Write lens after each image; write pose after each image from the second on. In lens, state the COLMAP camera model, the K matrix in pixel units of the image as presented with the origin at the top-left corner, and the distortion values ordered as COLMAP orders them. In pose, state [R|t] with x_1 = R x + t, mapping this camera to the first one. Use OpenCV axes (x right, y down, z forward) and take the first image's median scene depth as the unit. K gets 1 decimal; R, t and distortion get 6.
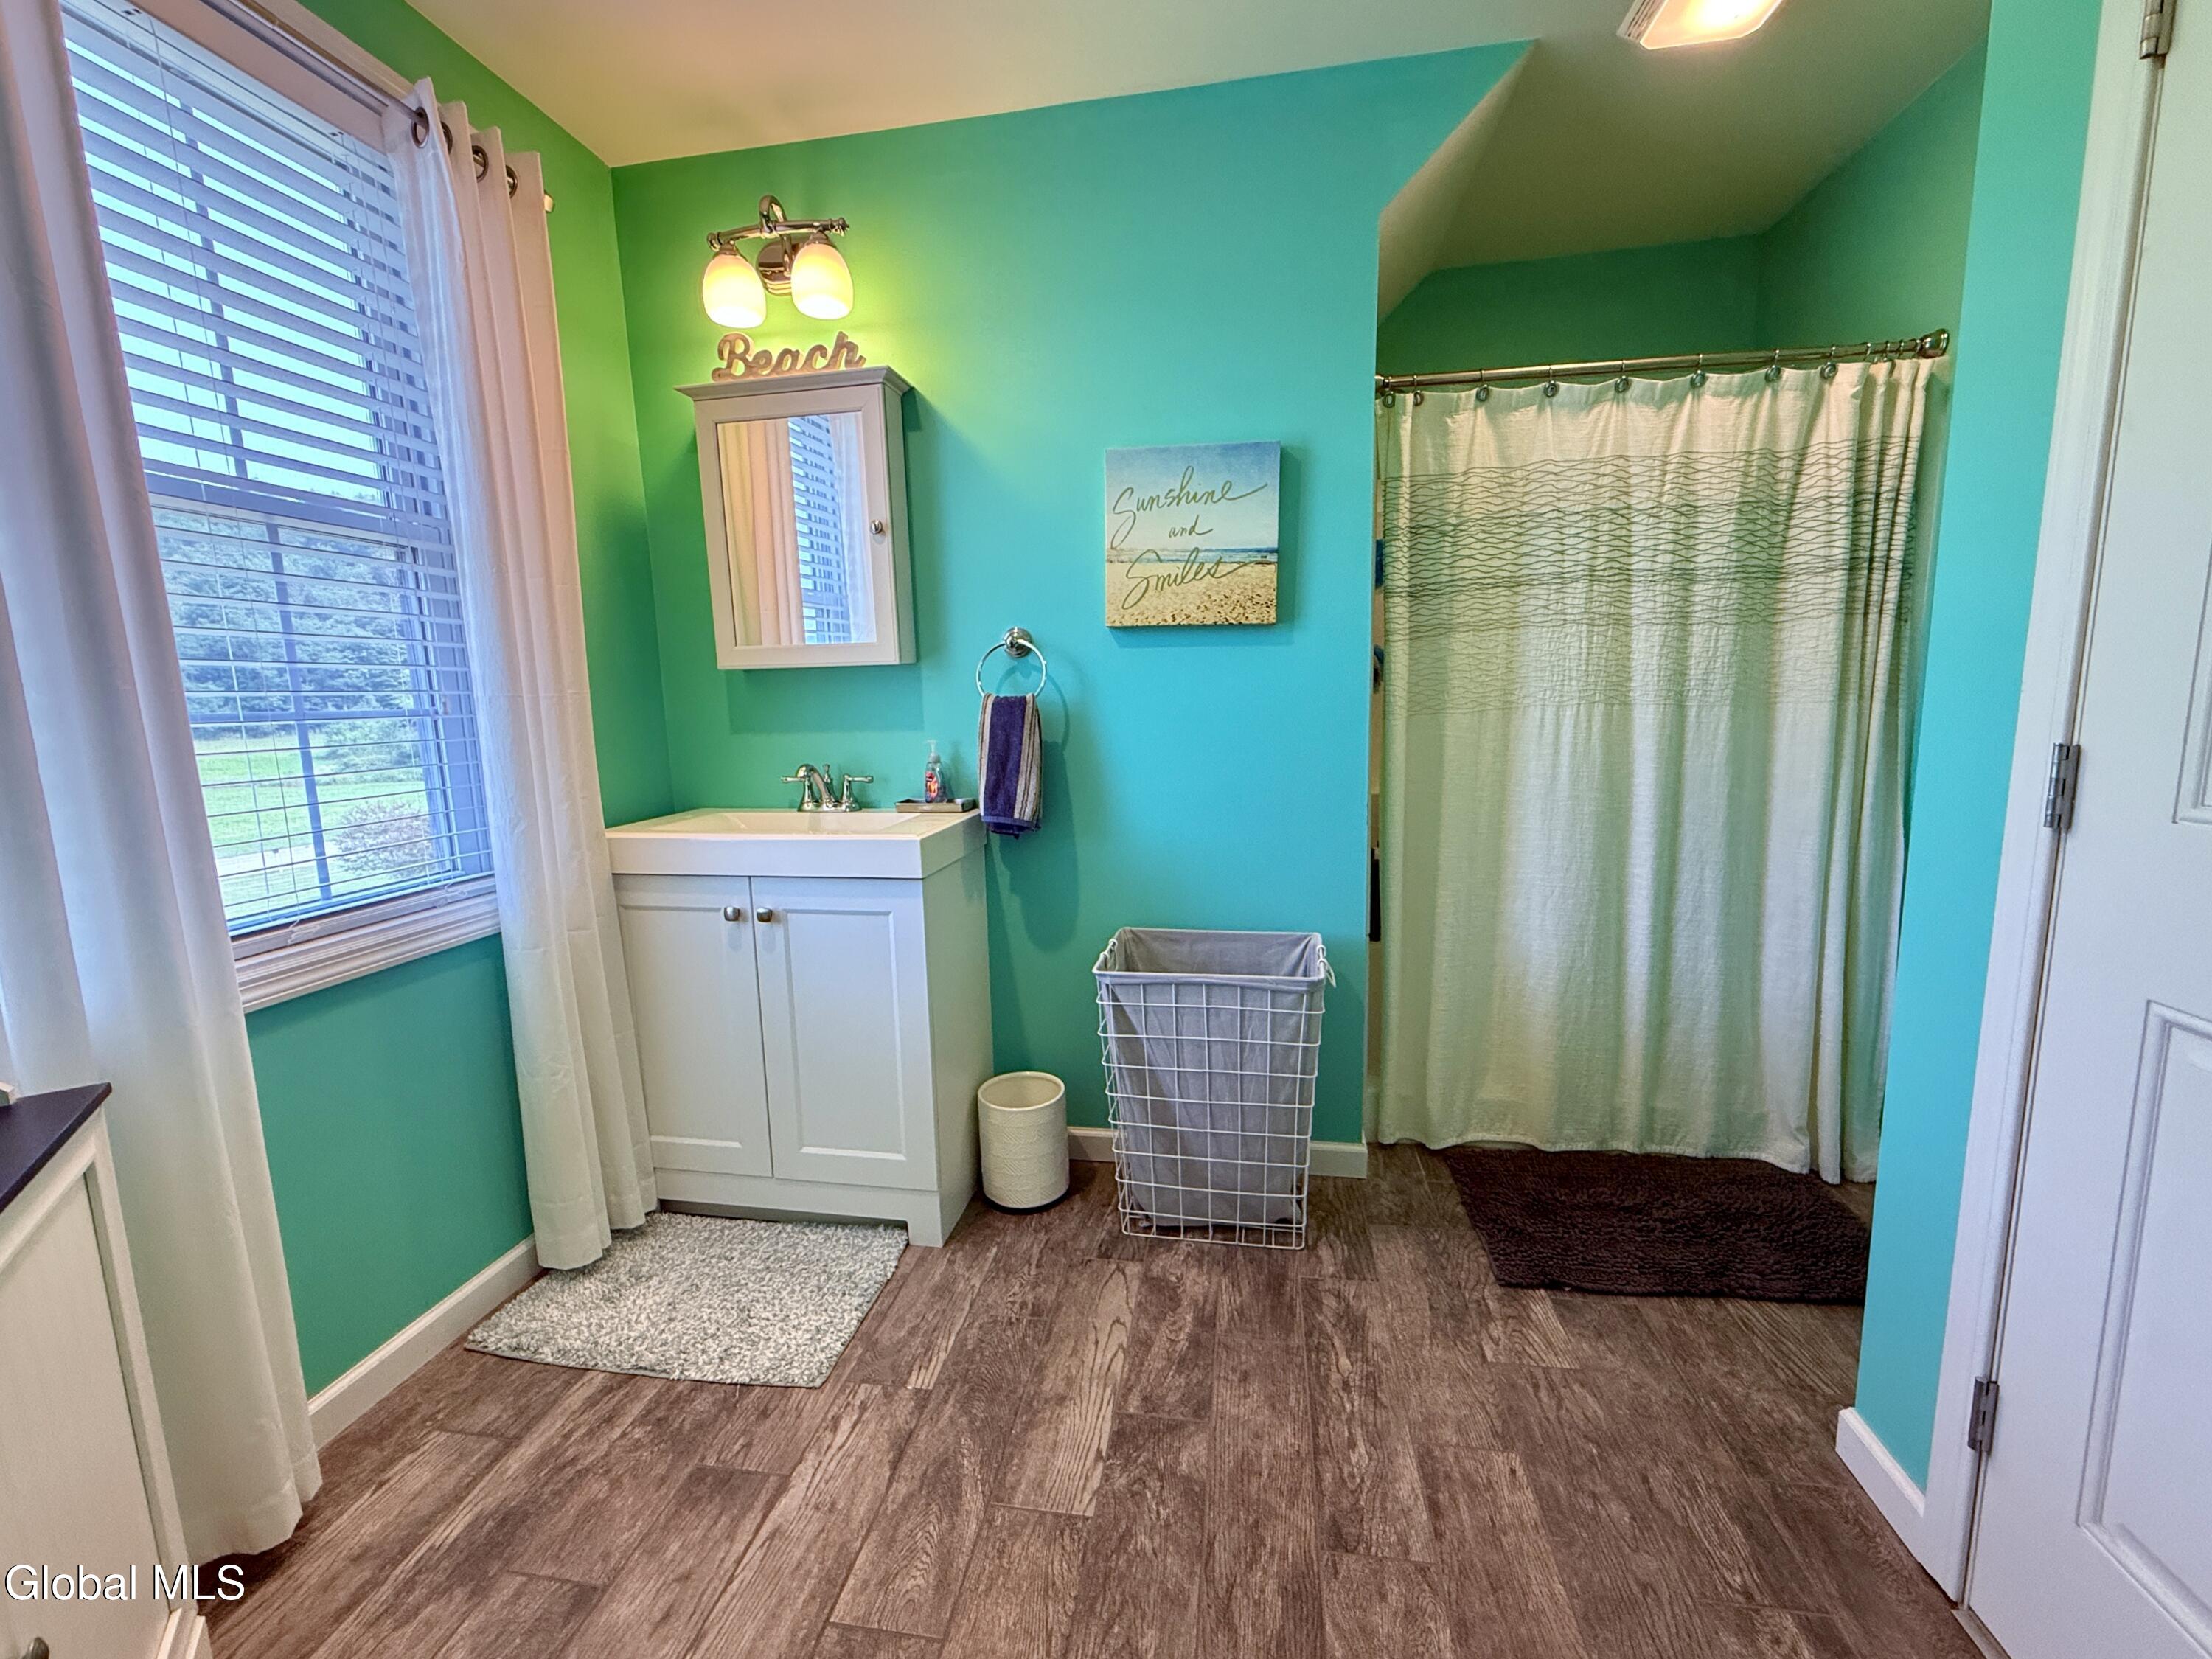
lens RADIAL K [[884.6, 0, 1114.3], [0, 884.6, 824.2], [0, 0, 1]] dist [-0.000014, 0.000242]
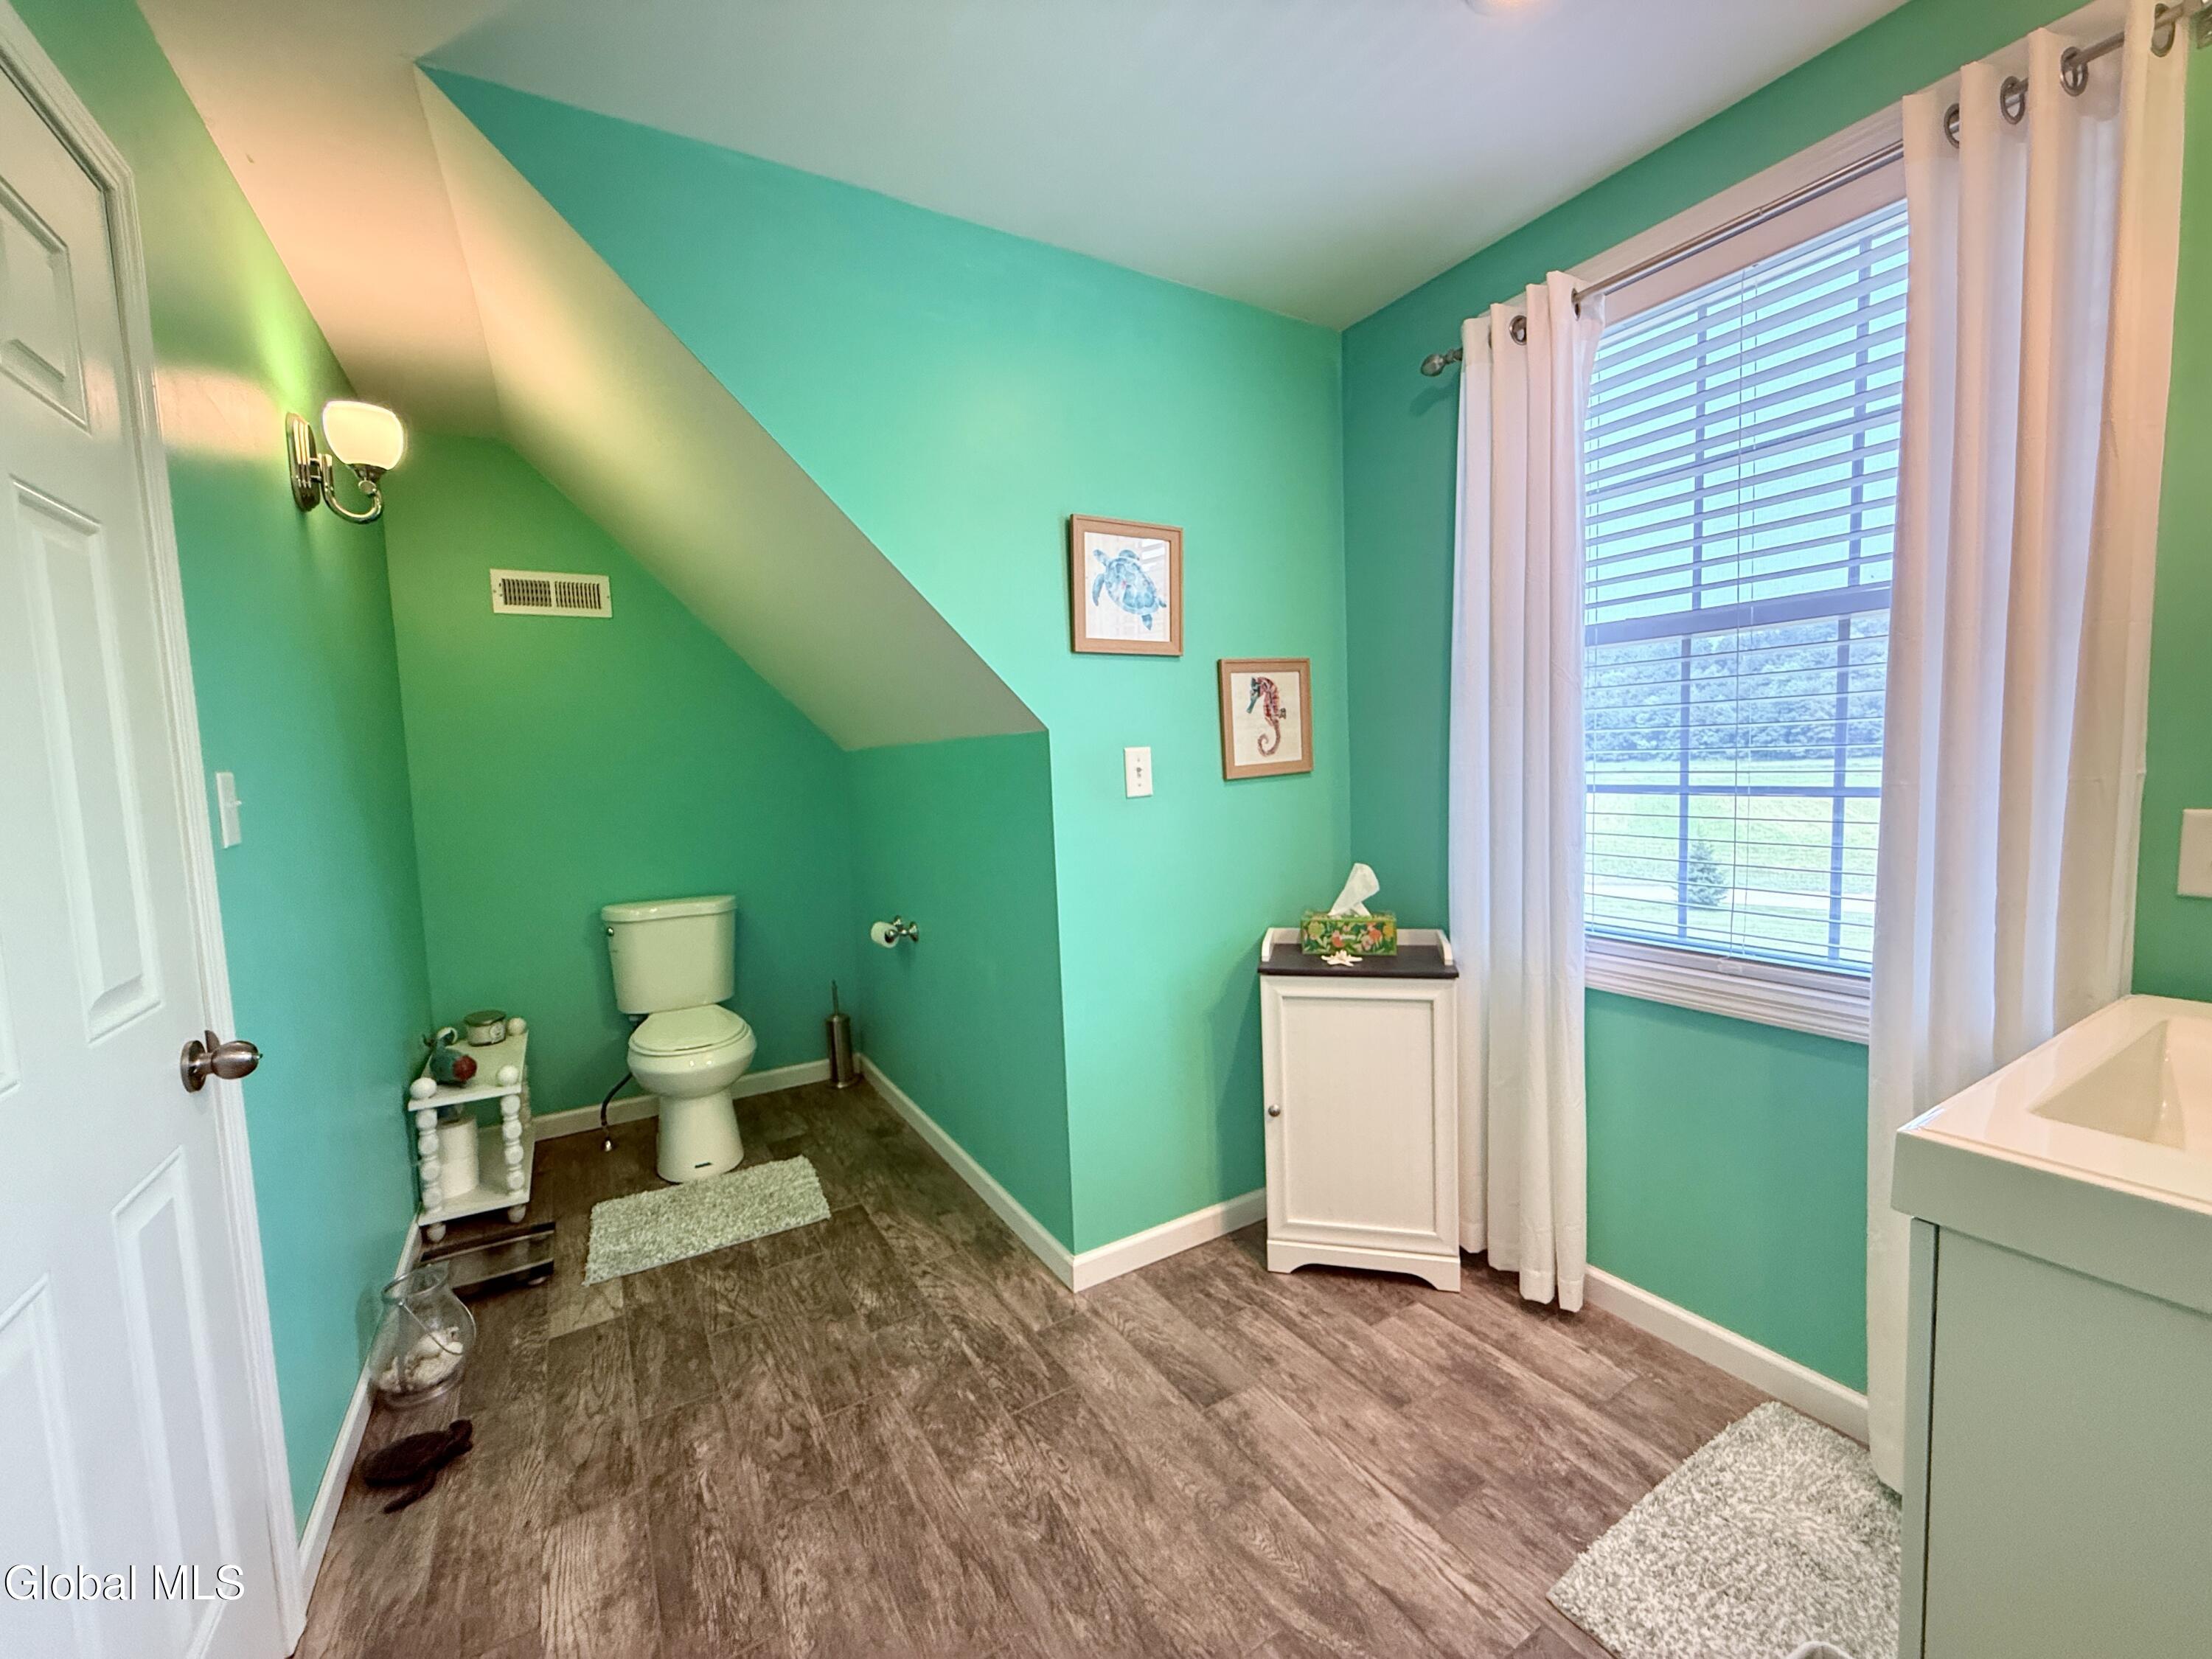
lens RADIAL K [[884.6, 0, 1110.6], [0, 884.6, 830.9], [0, 0, 1]] dist [-0.000014, 0.000242]
pose [[-0.755096, 0.106138, -0.646966, 0.548440], [-0.034681, 0.978960, 0.201082, -0.304450], [0.654696, 0.174274, -0.735528, 1.416404]]
